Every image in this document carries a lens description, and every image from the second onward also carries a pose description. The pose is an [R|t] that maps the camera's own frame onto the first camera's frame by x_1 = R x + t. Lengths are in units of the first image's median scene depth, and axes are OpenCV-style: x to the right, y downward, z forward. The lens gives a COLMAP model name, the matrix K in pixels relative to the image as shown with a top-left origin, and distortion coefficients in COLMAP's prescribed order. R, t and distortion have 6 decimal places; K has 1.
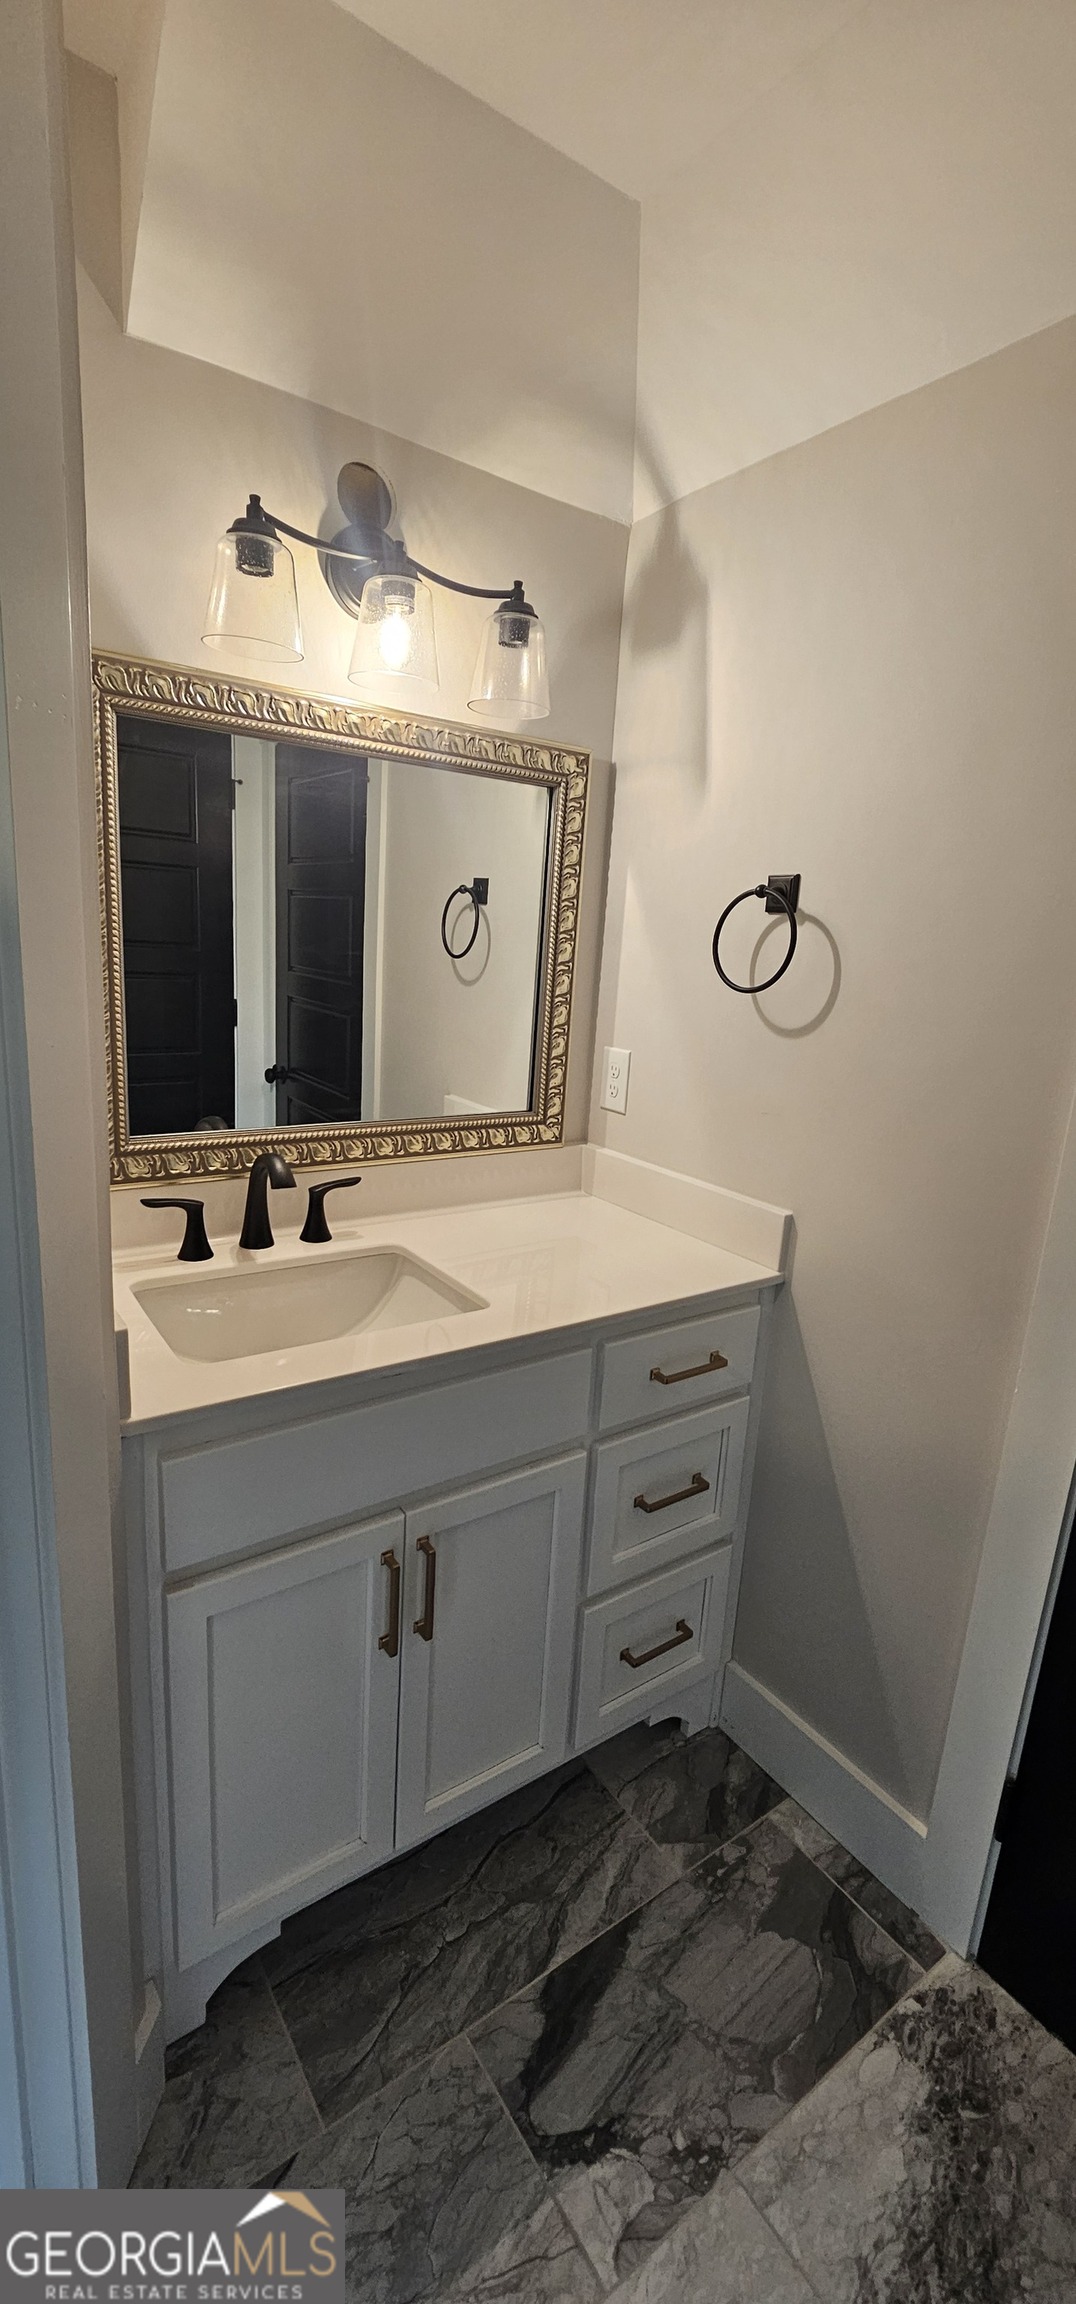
lens RADIAL K [[944.7, 0, 538.0], [0, 944.7, 1152.0], [0, 0, 1]] dist [0.001436, -0.000229]
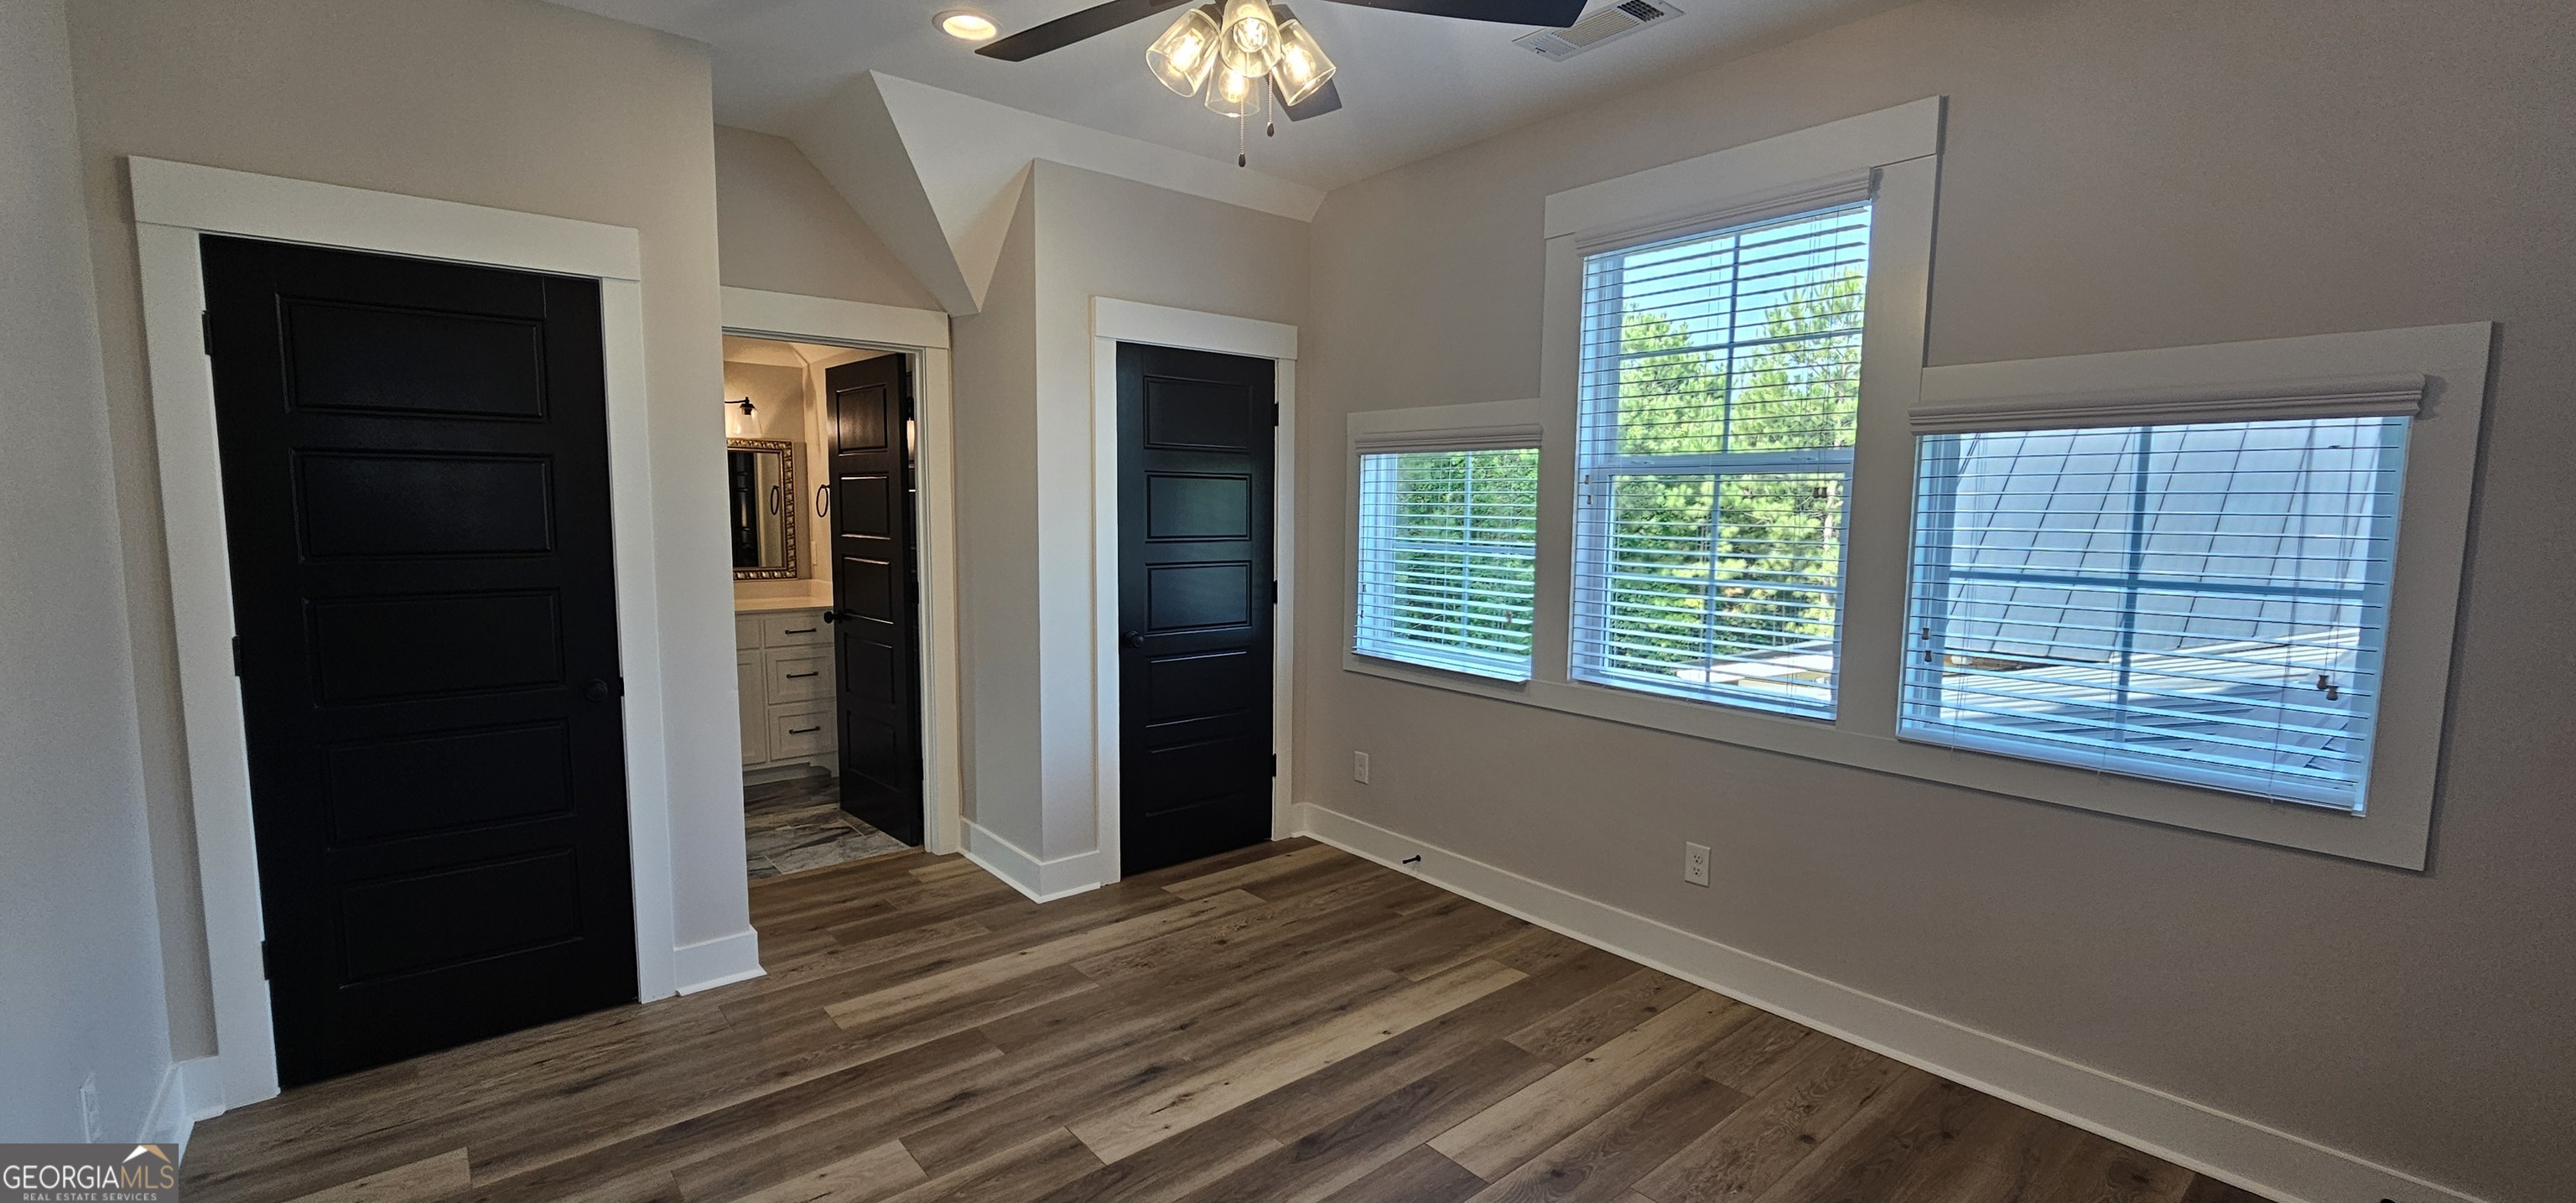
lens RADIAL K [[1056.0, 0, 1292.5], [0, 1056.0, 616.9], [0, 0, 1]] dist [0.001436, -0.000229]
pose [[0.995143, -0.062658, 0.075918, 1.494098], [0.071378, 0.990420, -0.118208, 0.695365], [-0.067785, 0.123053, 0.990082, -2.581546]]
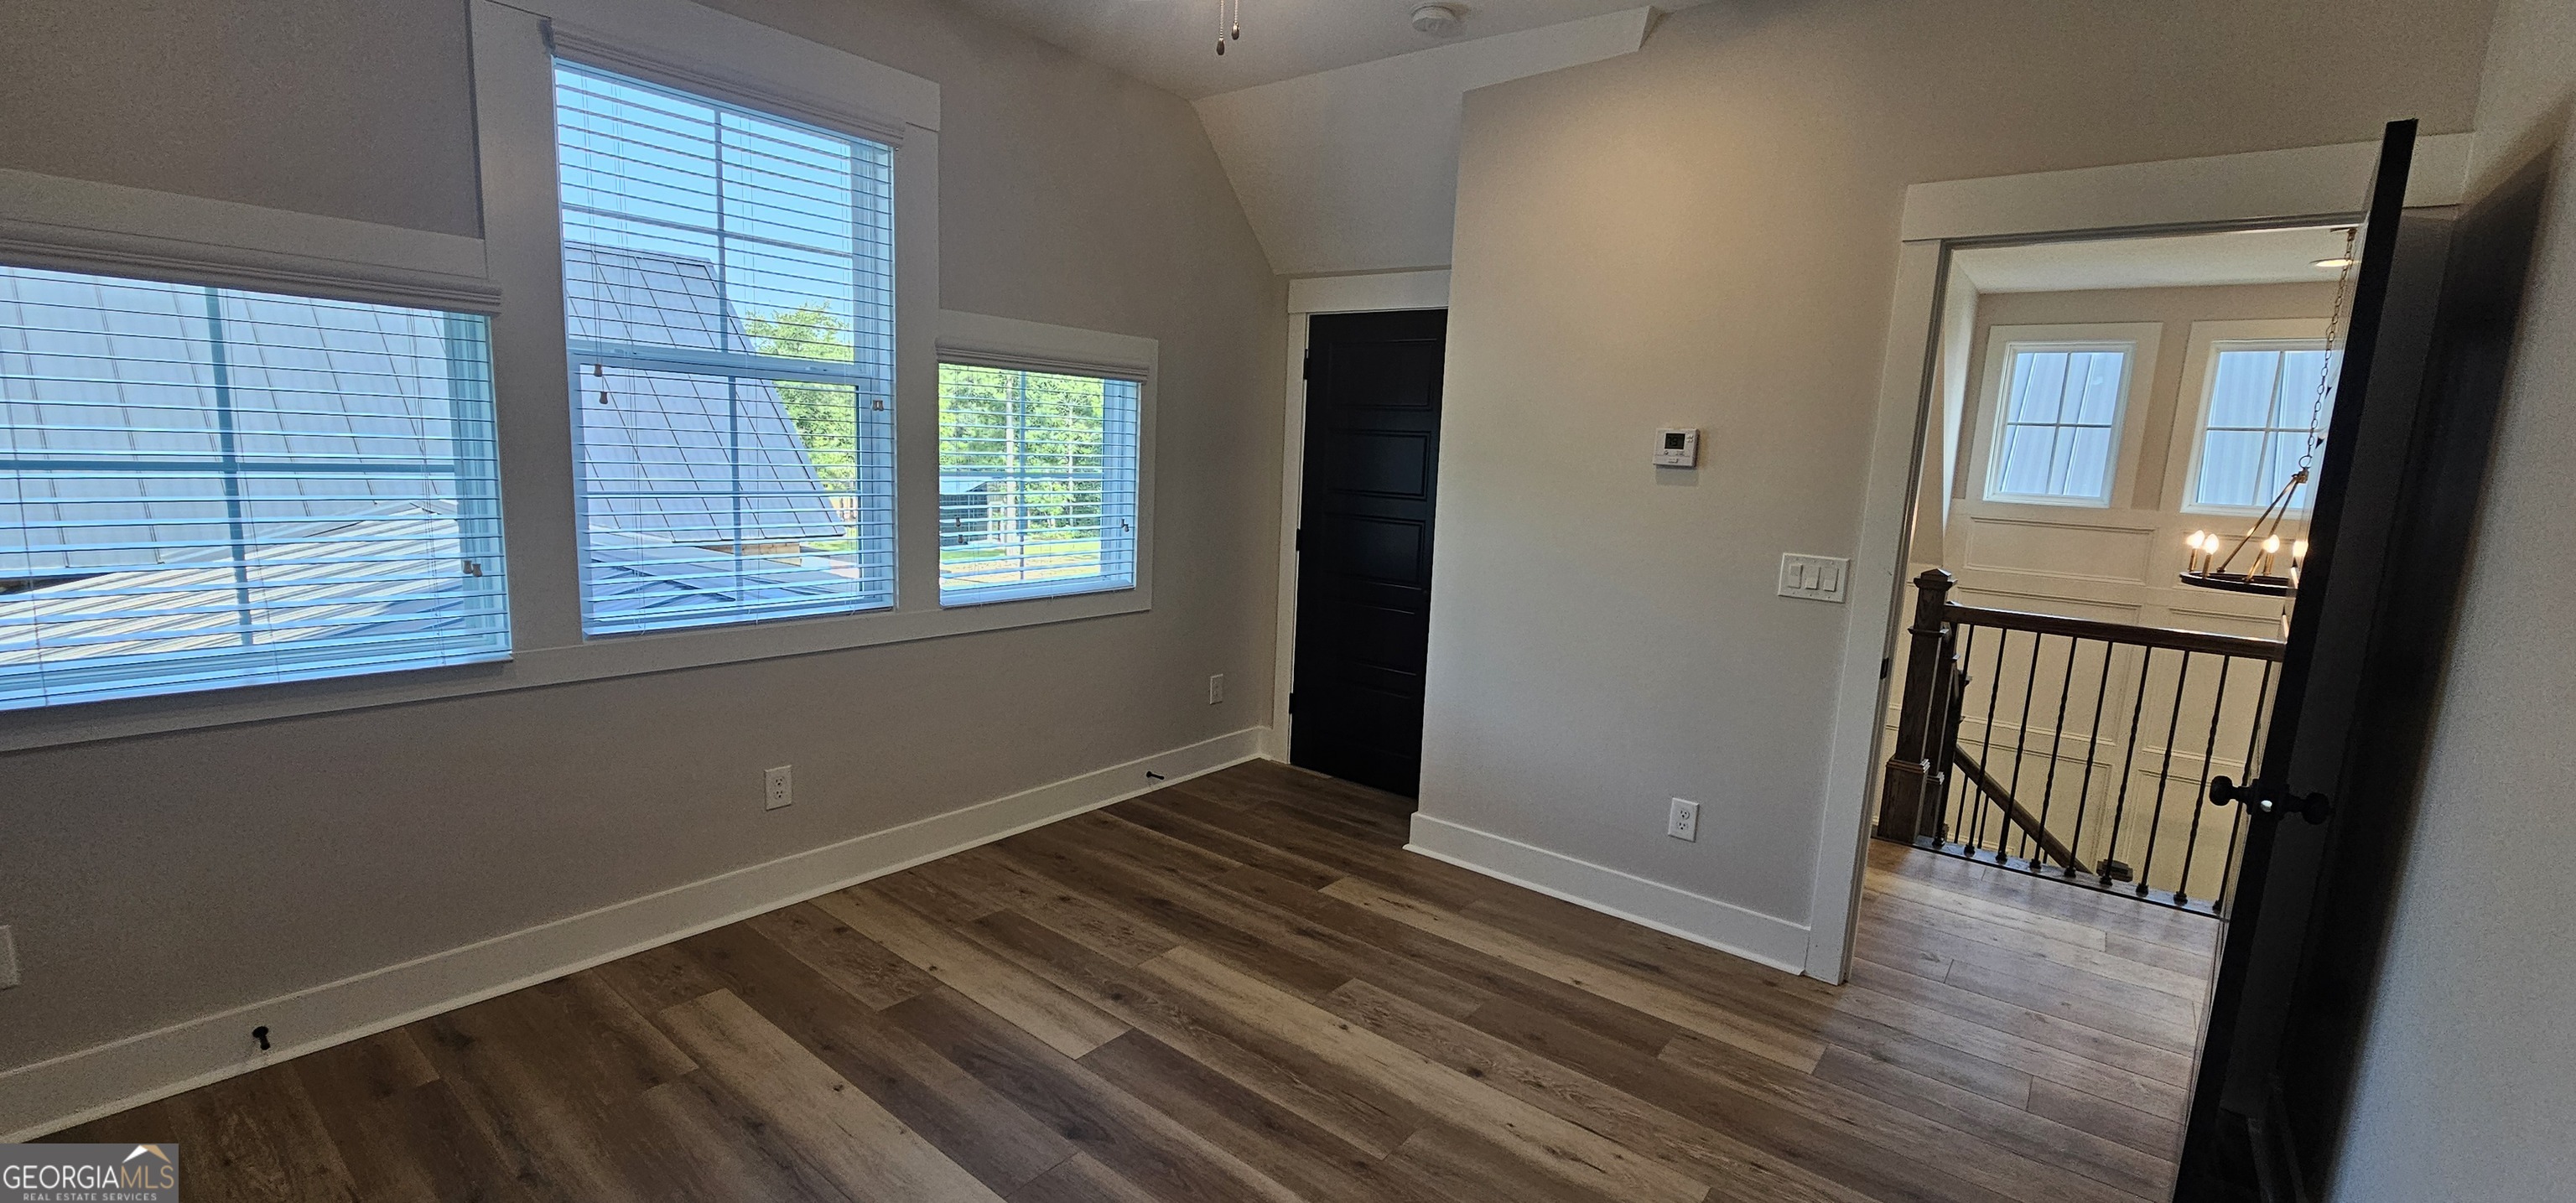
lens RADIAL K [[1056.0, 0, 1292.5], [0, 1056.0, 616.9], [0, 0, 1]] dist [0.001436, -0.000229]
pose [[-0.274663, -0.233448, 0.932771, 0.330653], [0.151742, 0.947401, 0.281791, 0.257126], [-0.949492, 0.218938, -0.224792, -1.051067]]
